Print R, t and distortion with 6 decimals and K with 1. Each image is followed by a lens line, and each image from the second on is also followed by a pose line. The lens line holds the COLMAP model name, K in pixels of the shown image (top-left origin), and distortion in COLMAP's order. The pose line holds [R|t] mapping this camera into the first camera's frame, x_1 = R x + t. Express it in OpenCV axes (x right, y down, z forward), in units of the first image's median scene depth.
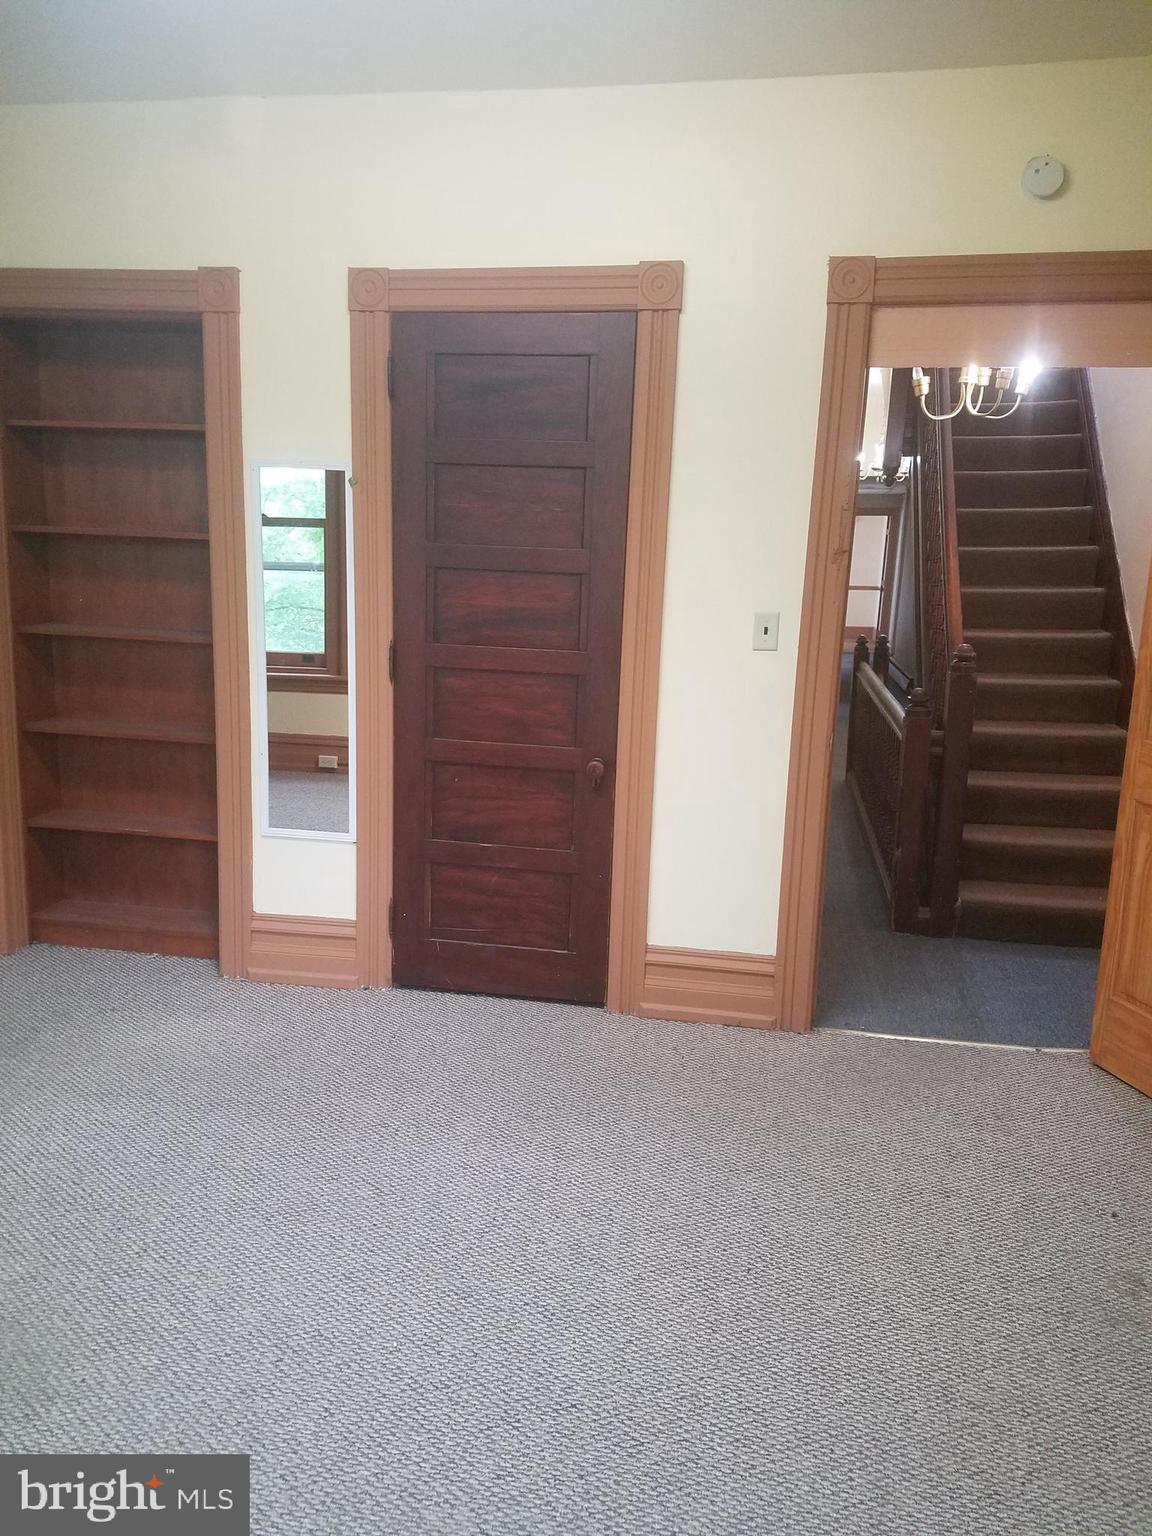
lens RADIAL K [[1177.4, 0, 568.2], [0, 1177.4, 770.3], [0, 0, 1]] dist [0.003771, -0.001835]
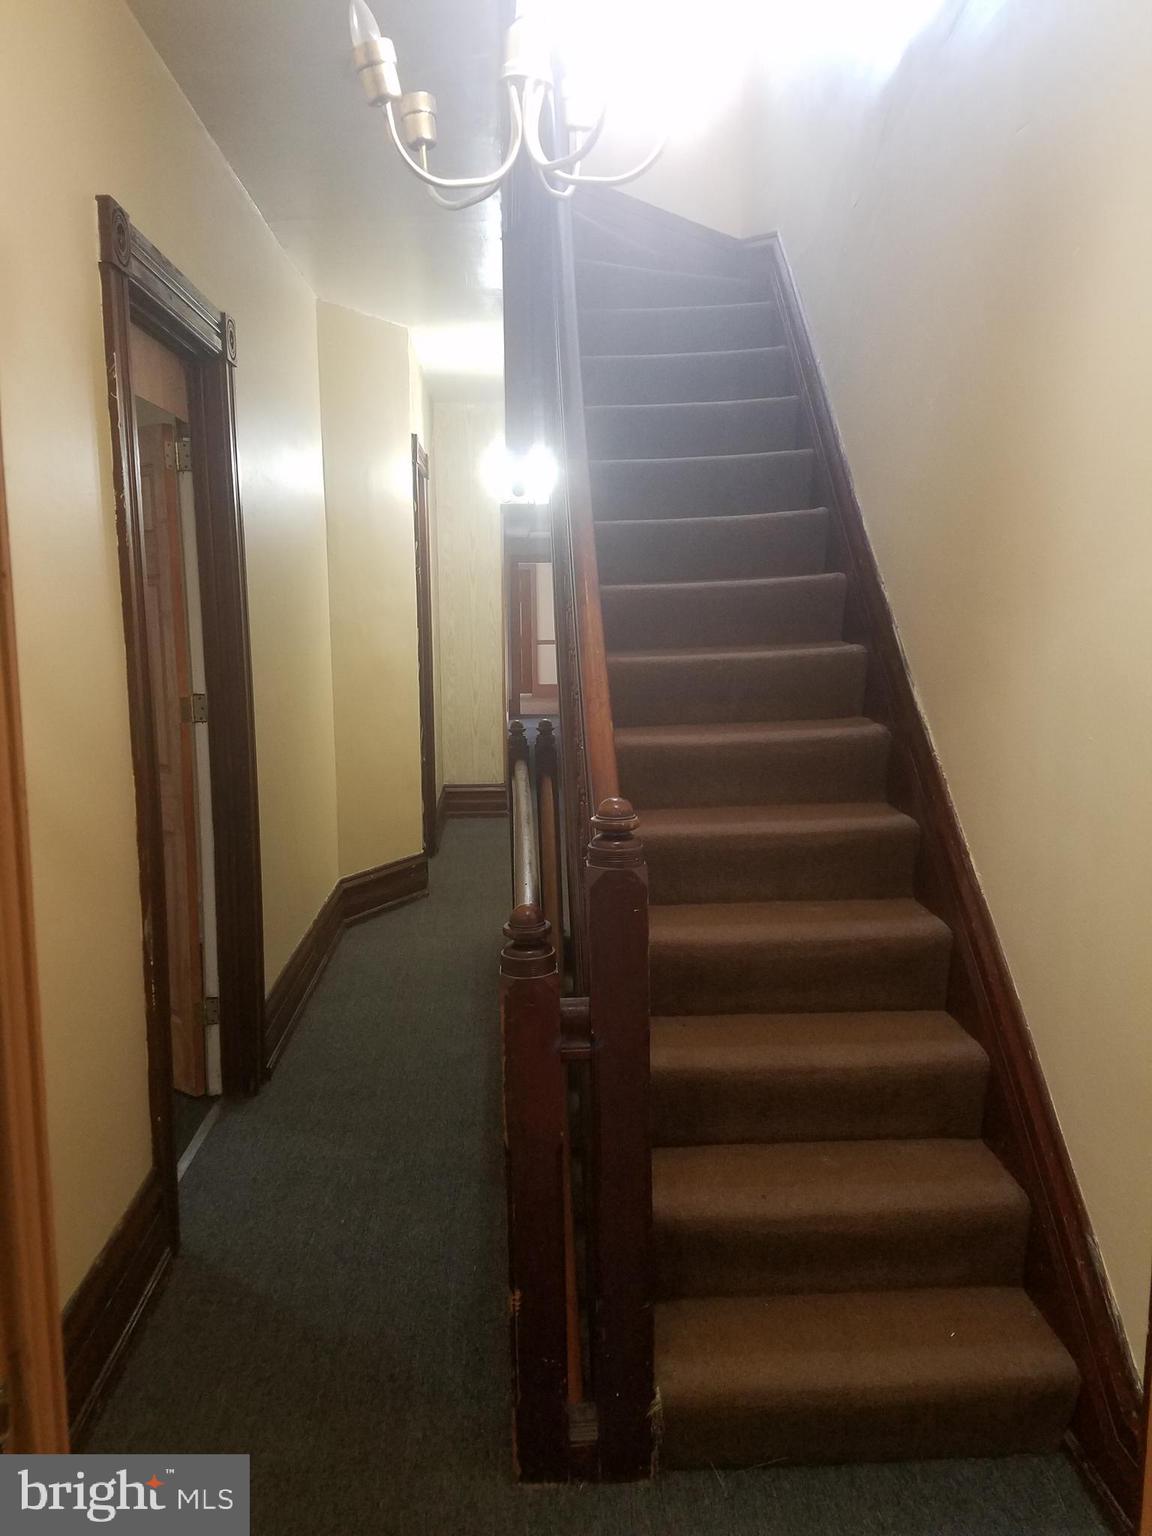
lens RADIAL K [[1177.4, 0, 580.1], [0, 1177.4, 767.8], [0, 0, 1]] dist [0.003771, -0.001835]
pose [[0.969441, -0.073669, 0.234004, 0.220109], [0.086384, 0.995265, -0.044547, -0.098101], [-0.229615, 0.063400, 0.971215, 0.574708]]
